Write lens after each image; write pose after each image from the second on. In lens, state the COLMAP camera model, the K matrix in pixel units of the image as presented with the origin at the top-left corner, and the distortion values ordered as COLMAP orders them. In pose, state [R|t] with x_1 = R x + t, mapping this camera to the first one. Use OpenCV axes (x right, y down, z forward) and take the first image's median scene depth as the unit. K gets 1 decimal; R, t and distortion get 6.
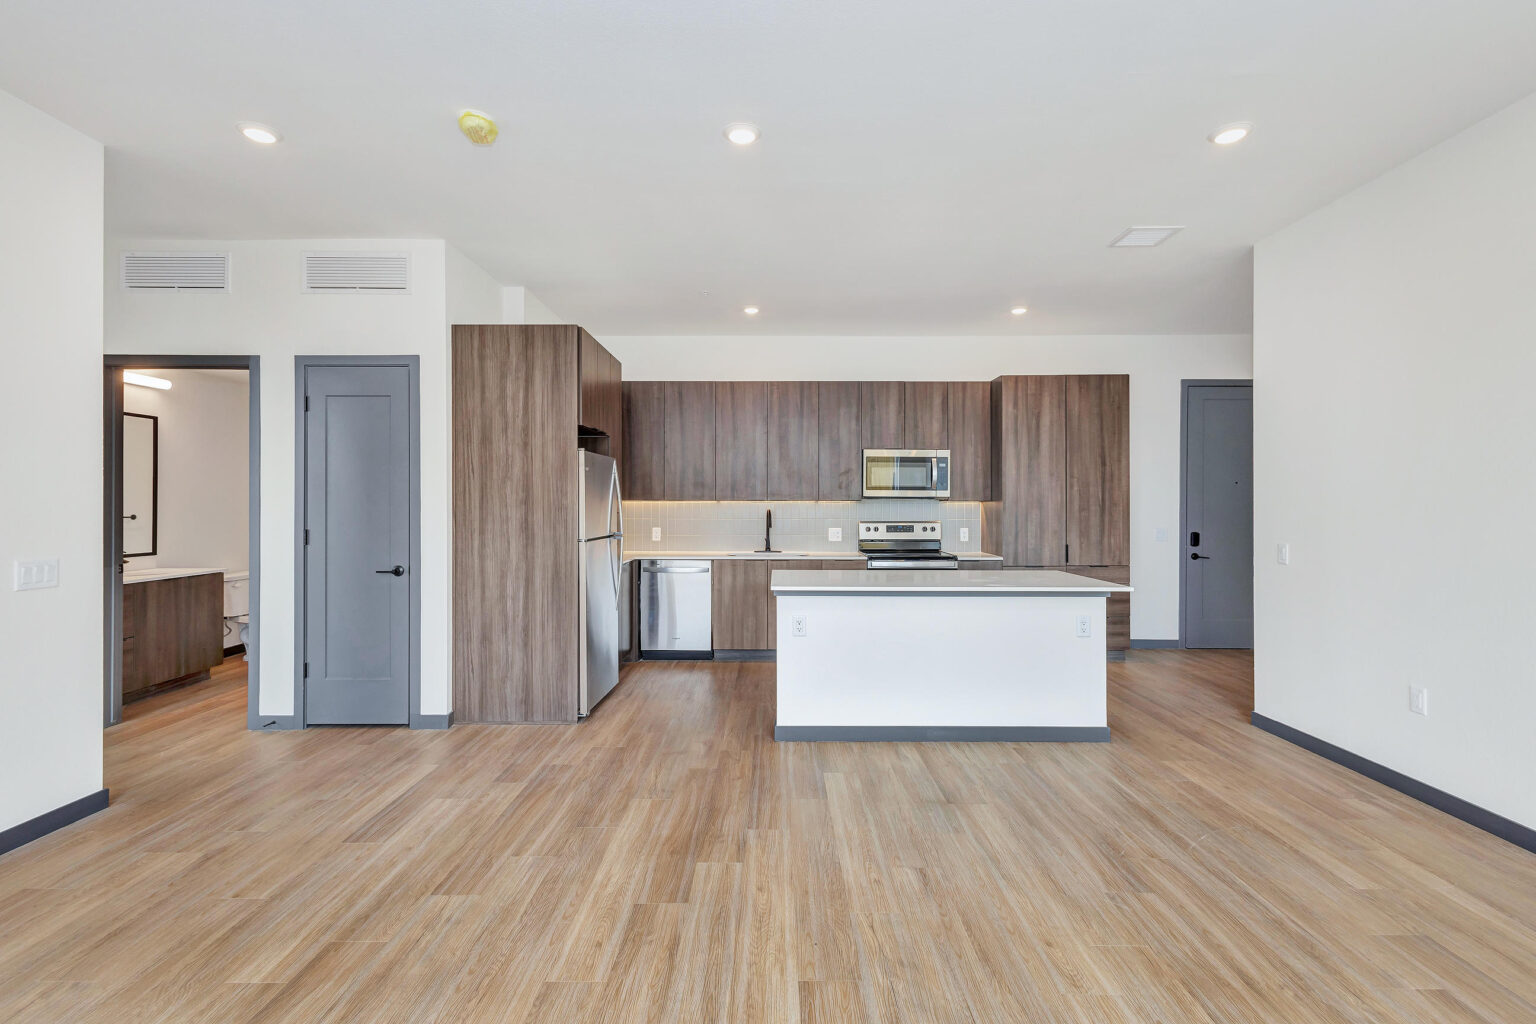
lens RADIAL K [[710.6, 0, 772.7], [0, 710.6, 495.6], [0, 0, 1]] dist [0.005476, -0.000109]
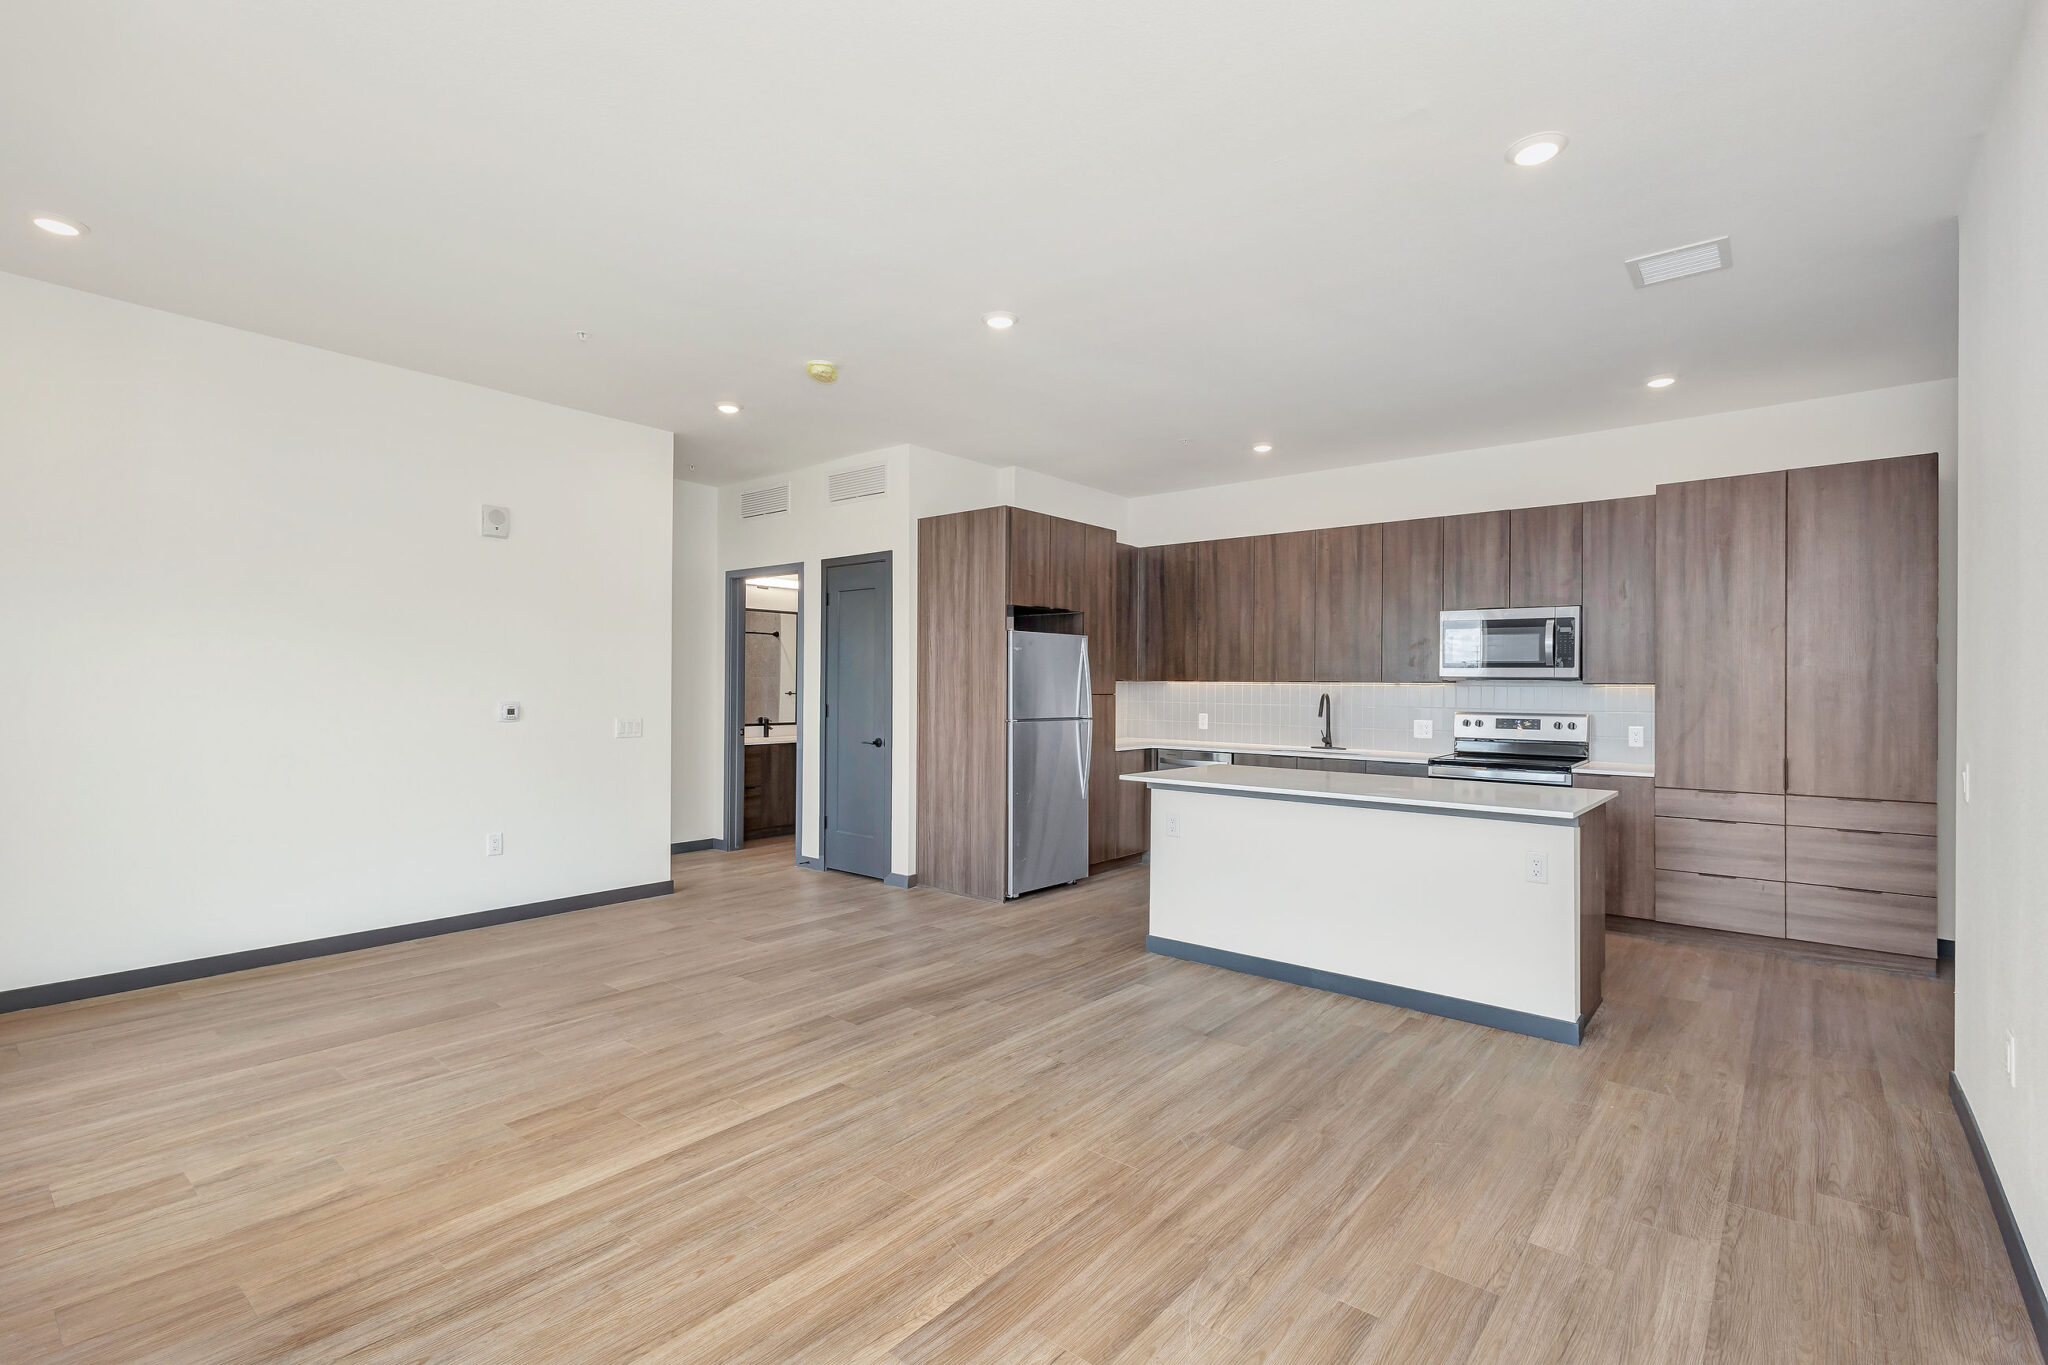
lens RADIAL K [[946.8, 0, 1016.9], [0, 946.8, 675.0], [0, 0, 1]] dist [0.003134, 0.000115]
pose [[0.769331, -0.001613, -0.638849, 0.499620], [0.000932, 0.999999, -0.001402, 0.000305], [0.638850, 0.000483, 0.769331, -0.013194]]
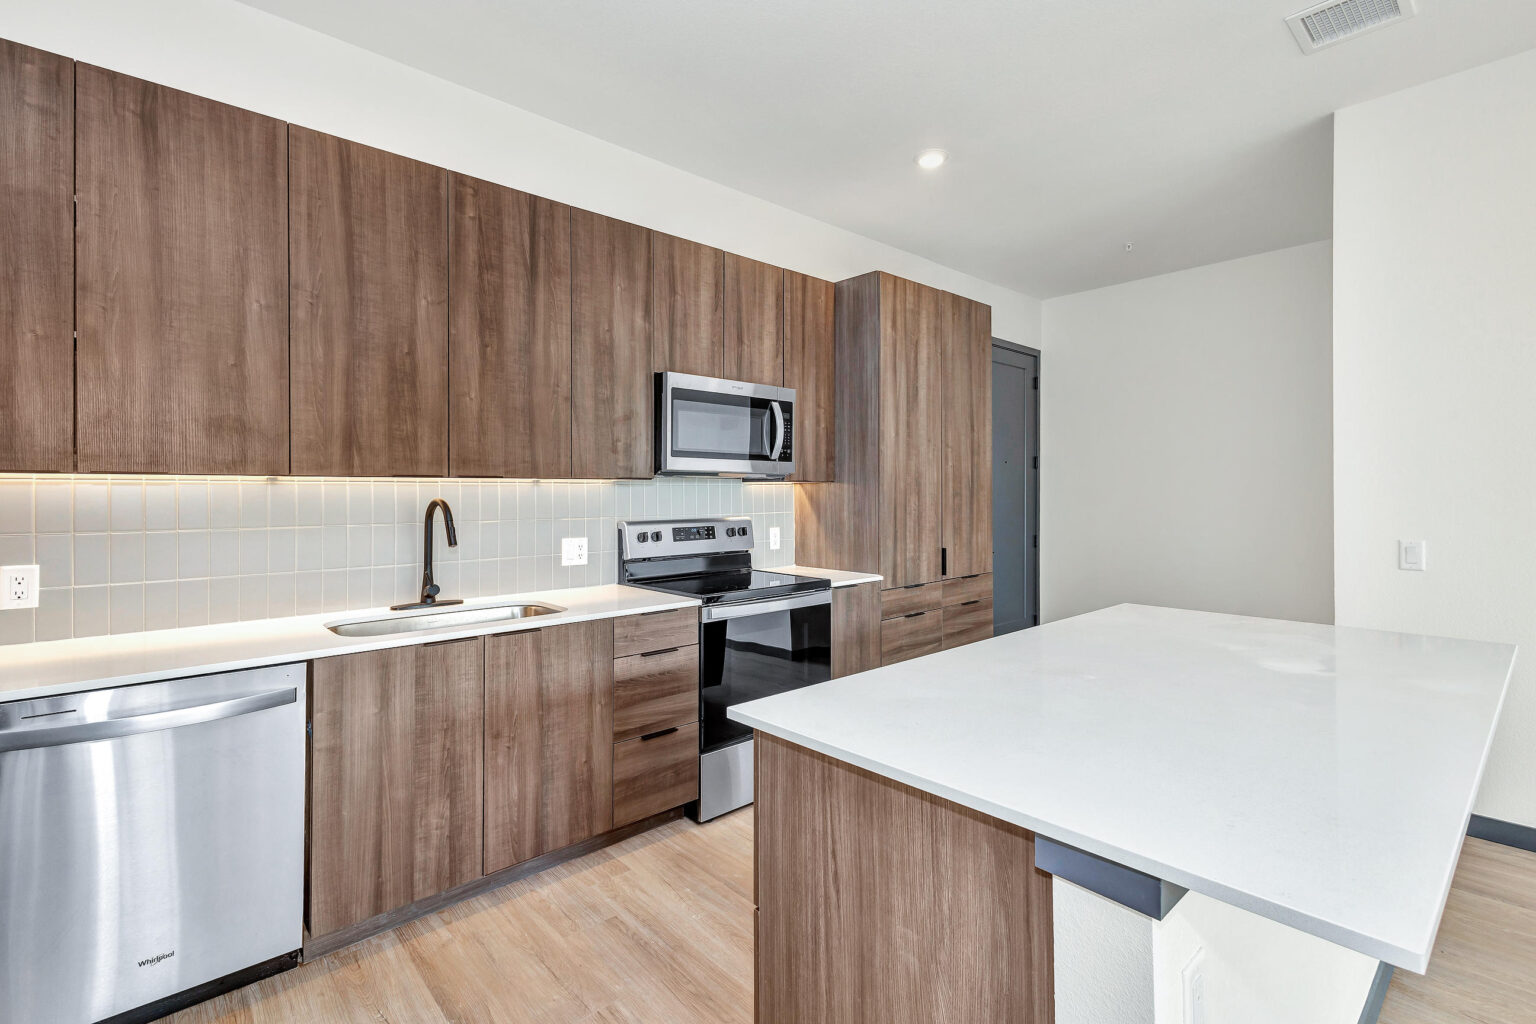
lens RADIAL K [[710.6, 0, 772.7], [0, 710.6, 495.6], [0, 0, 1]] dist [0.005476, -0.000109]
pose [[0.738178, -0.007911, 0.674560, -0.171798], [-0.004442, 0.999853, 0.016587, 0.011864], [-0.674592, -0.015241, 0.738034, 0.728763]]
